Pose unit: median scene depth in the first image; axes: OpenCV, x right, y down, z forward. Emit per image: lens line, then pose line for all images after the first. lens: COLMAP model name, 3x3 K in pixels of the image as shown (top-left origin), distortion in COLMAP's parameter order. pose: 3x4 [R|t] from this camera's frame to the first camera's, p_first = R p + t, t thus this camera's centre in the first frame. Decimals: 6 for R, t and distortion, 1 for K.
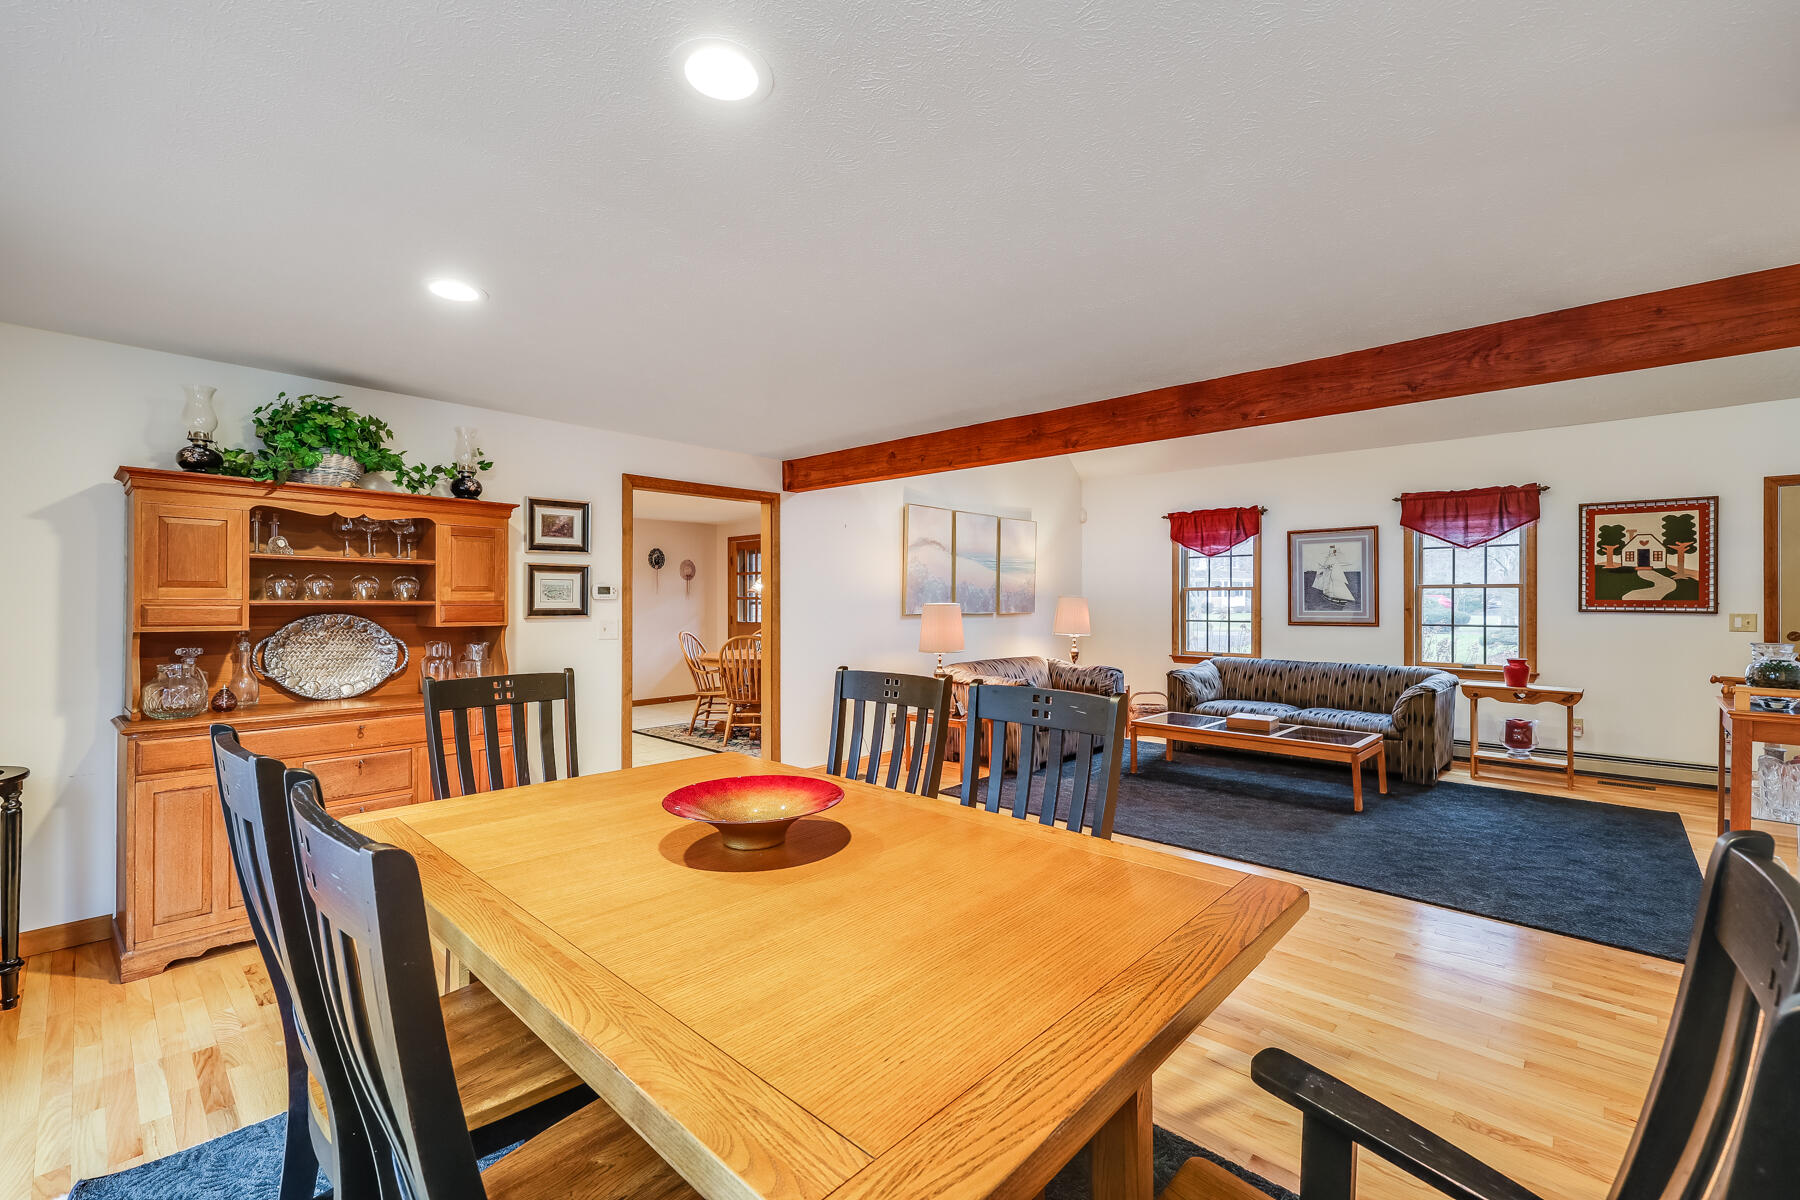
lens RADIAL K [[718.7, 0, 903.8], [0, 718.7, 601.1], [0, 0, 1]] dist [-0.000057, -0.000024]
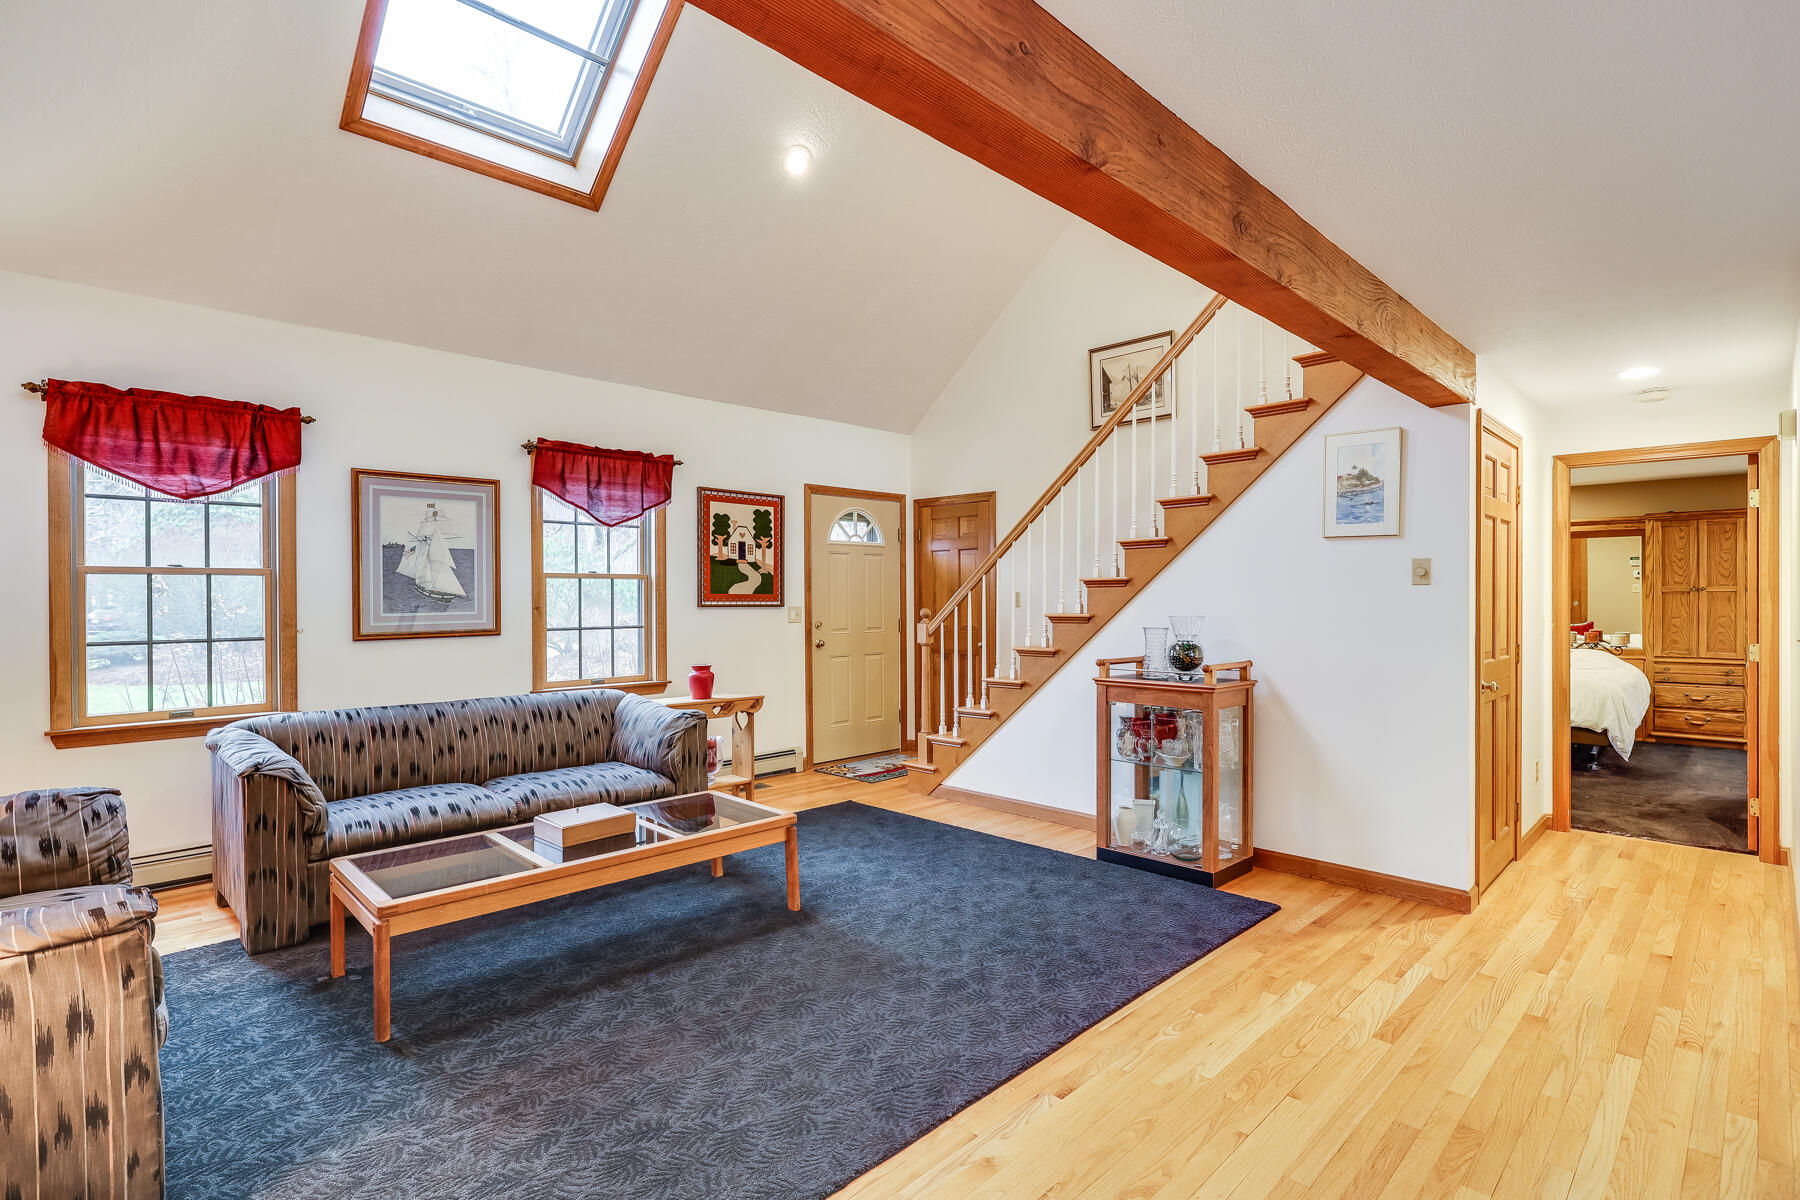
lens RADIAL K [[883.0, 0, 900.0], [0, 883.0, 600.0], [0, 0, 1]] dist [-0.000317, -0.000122]
pose [[0.034133, -0.011610, 0.999350, -0.149755], [0.000551, 0.999933, 0.011598, -0.006434], [-0.999417, 0.000154, 0.034137, 0.698620]]
